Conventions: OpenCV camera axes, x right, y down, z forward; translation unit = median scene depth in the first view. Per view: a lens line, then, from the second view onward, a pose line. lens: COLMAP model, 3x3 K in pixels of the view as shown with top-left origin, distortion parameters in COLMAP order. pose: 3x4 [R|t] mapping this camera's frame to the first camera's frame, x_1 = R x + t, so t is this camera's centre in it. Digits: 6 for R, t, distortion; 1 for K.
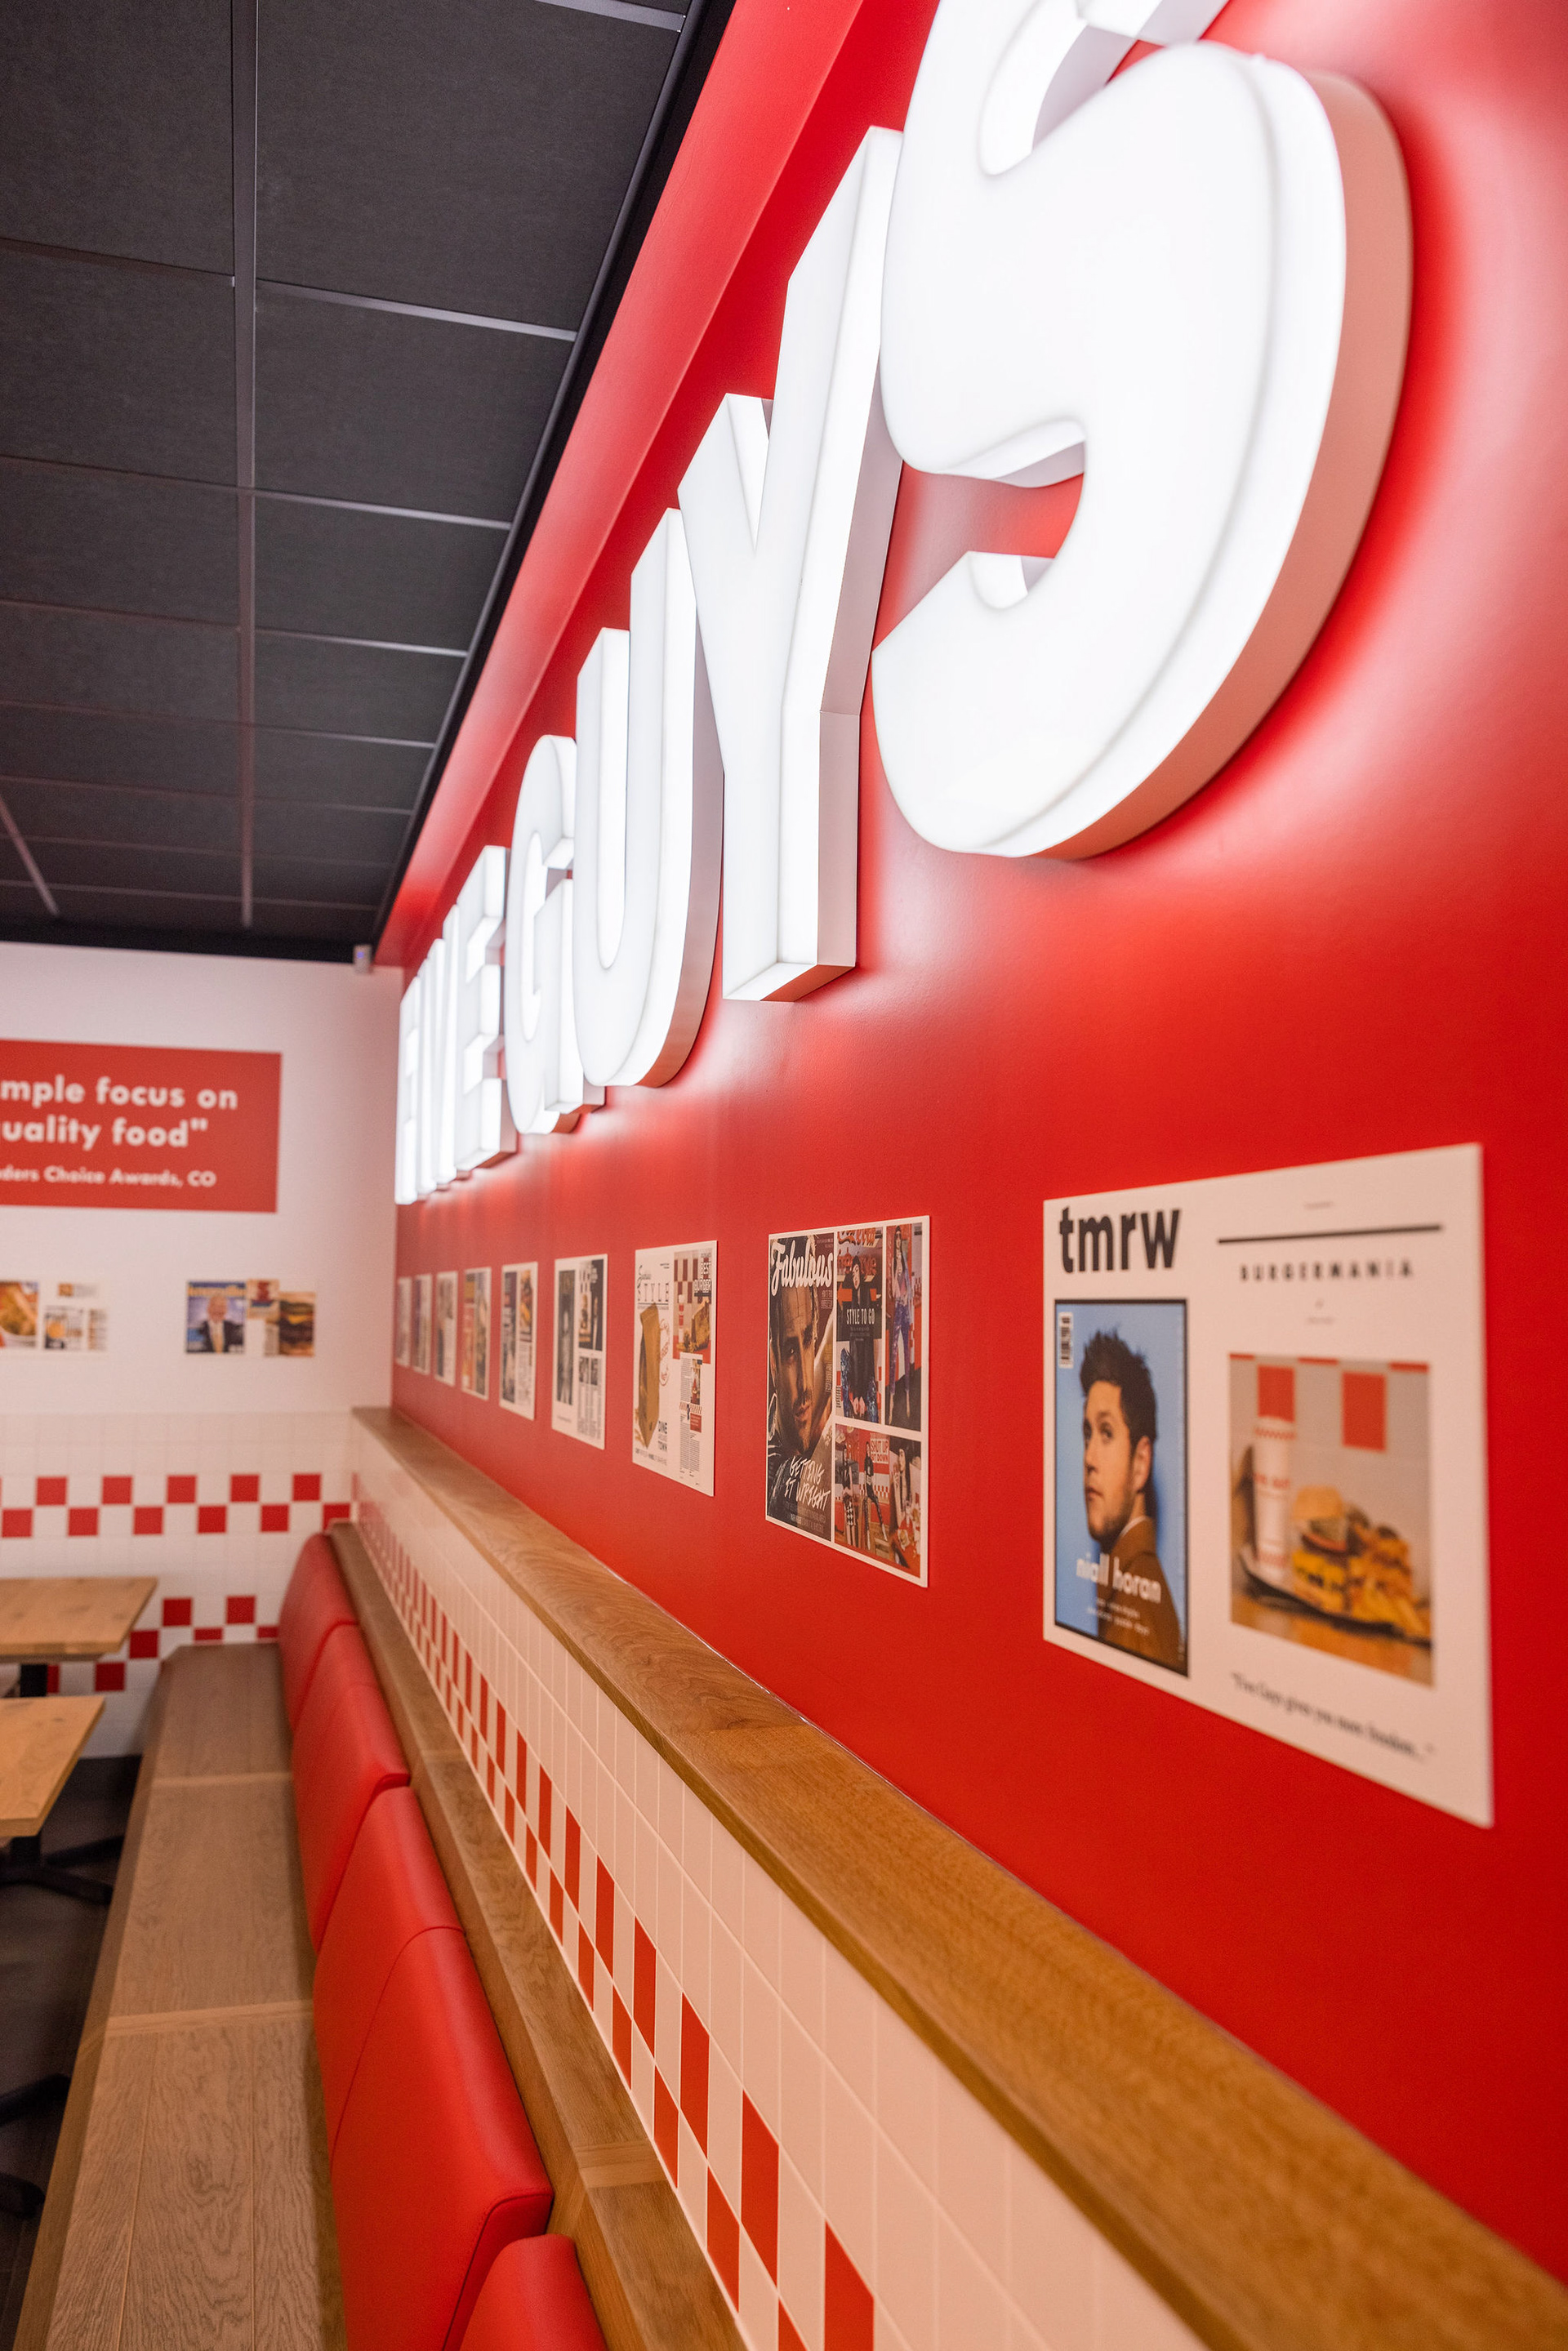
lens RADIAL K [[1858.5, 0, 784.1], [0, 1858.5, 1177.0], [0, 0, 1]] dist [-0.008322, -0.000783]
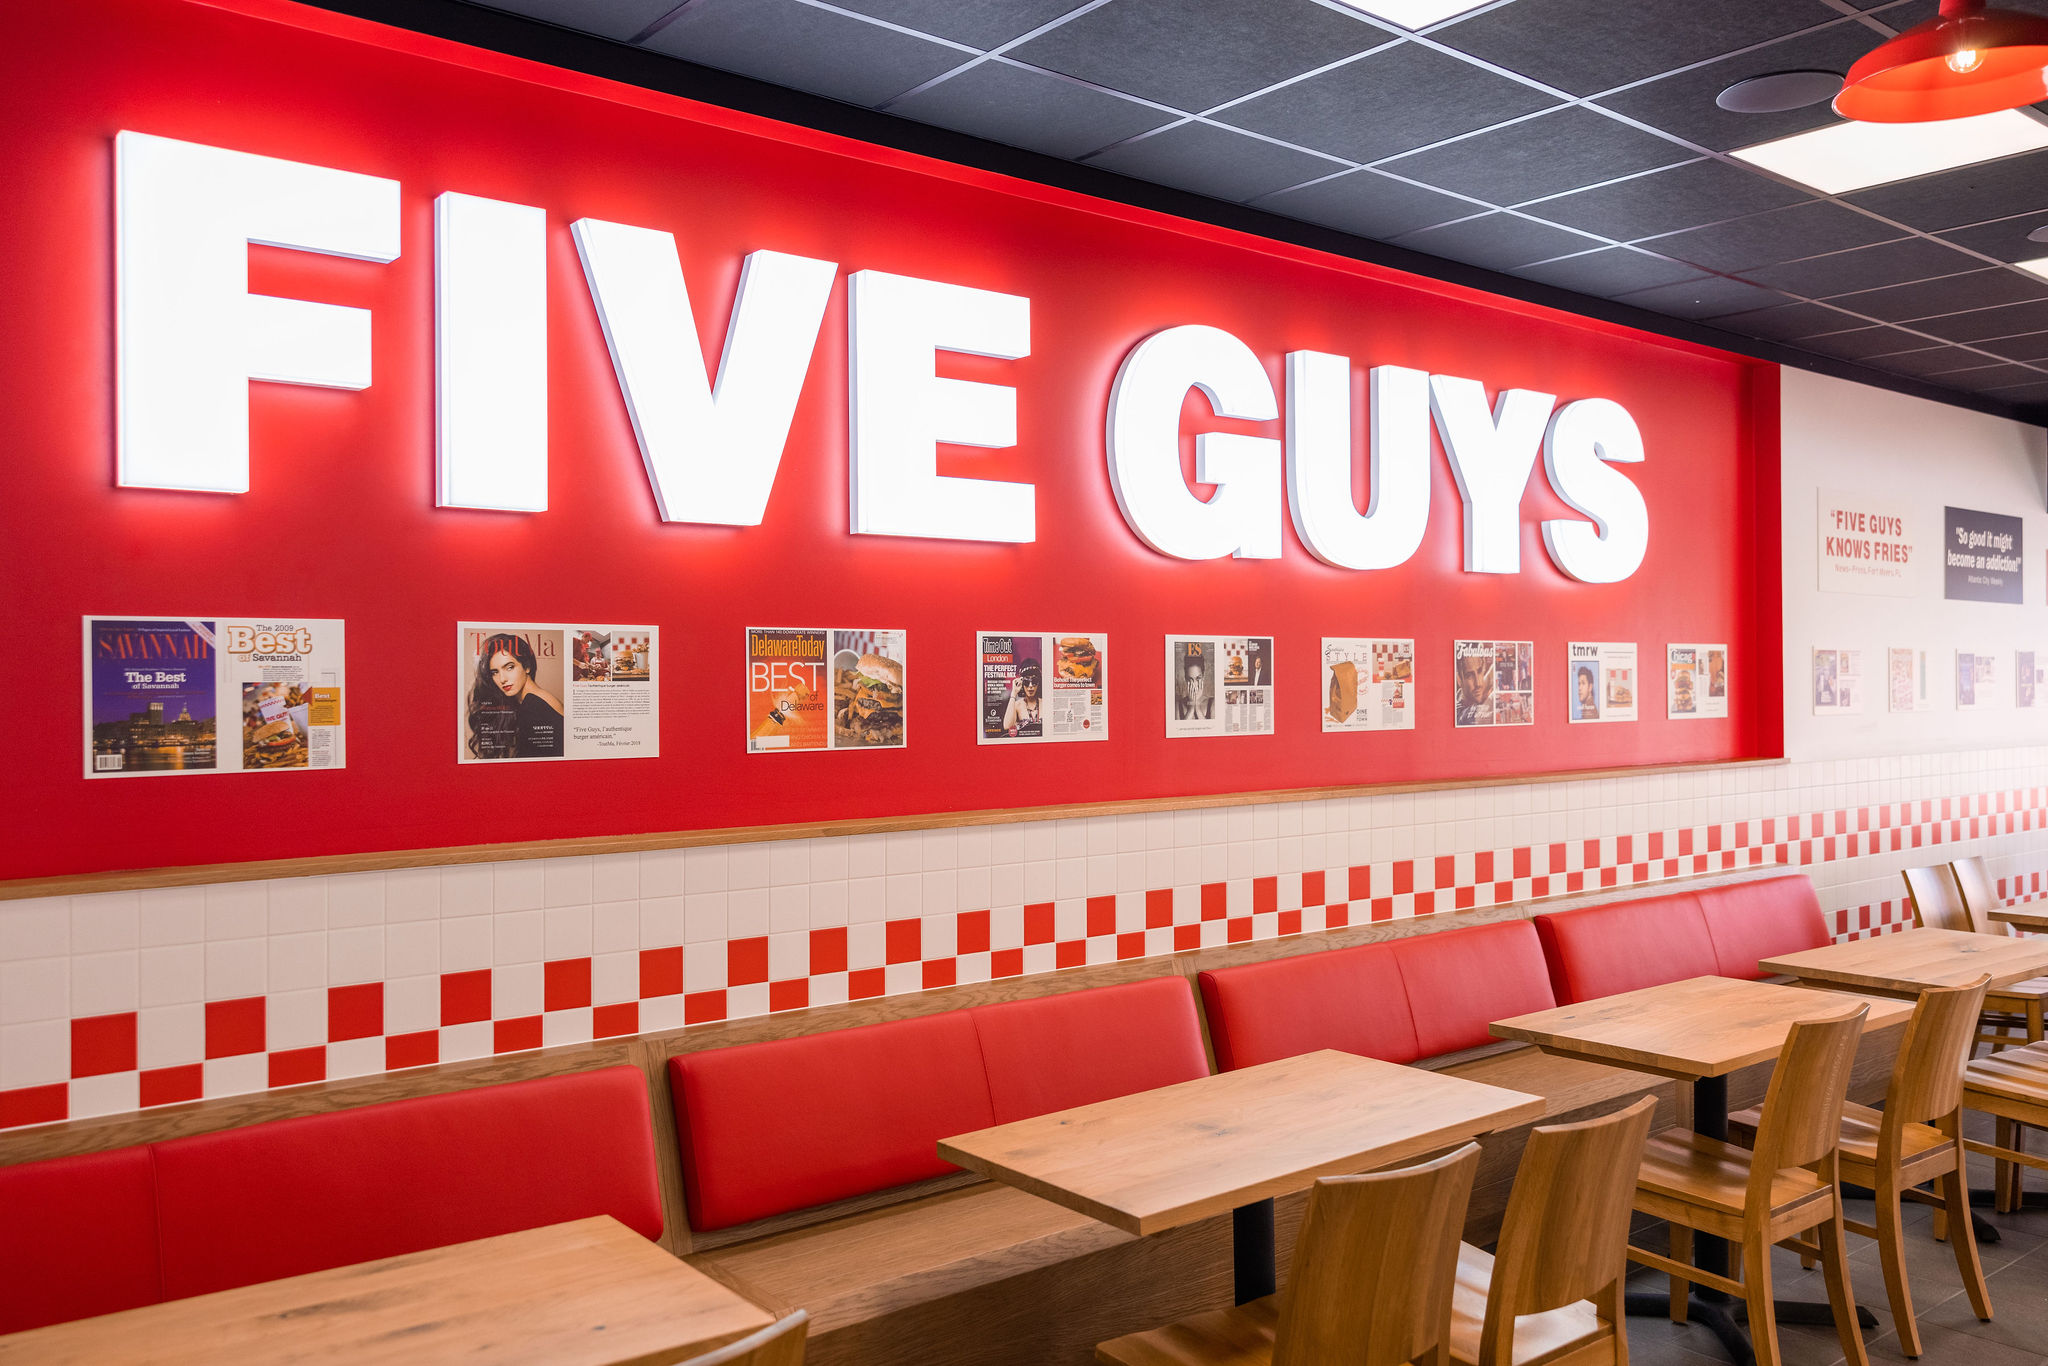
lens RADIAL K [[1618.9, 0, 1023.9], [0, 1618.9, 679.6], [0, 0, 1]] dist [-0.008322, -0.000783]
pose [[-0.392849, -0.009873, 0.919550, -3.670688], [-0.061936, 0.997956, -0.015745, 0.302771], [-0.917515, -0.063138, -0.392657, 4.439786]]
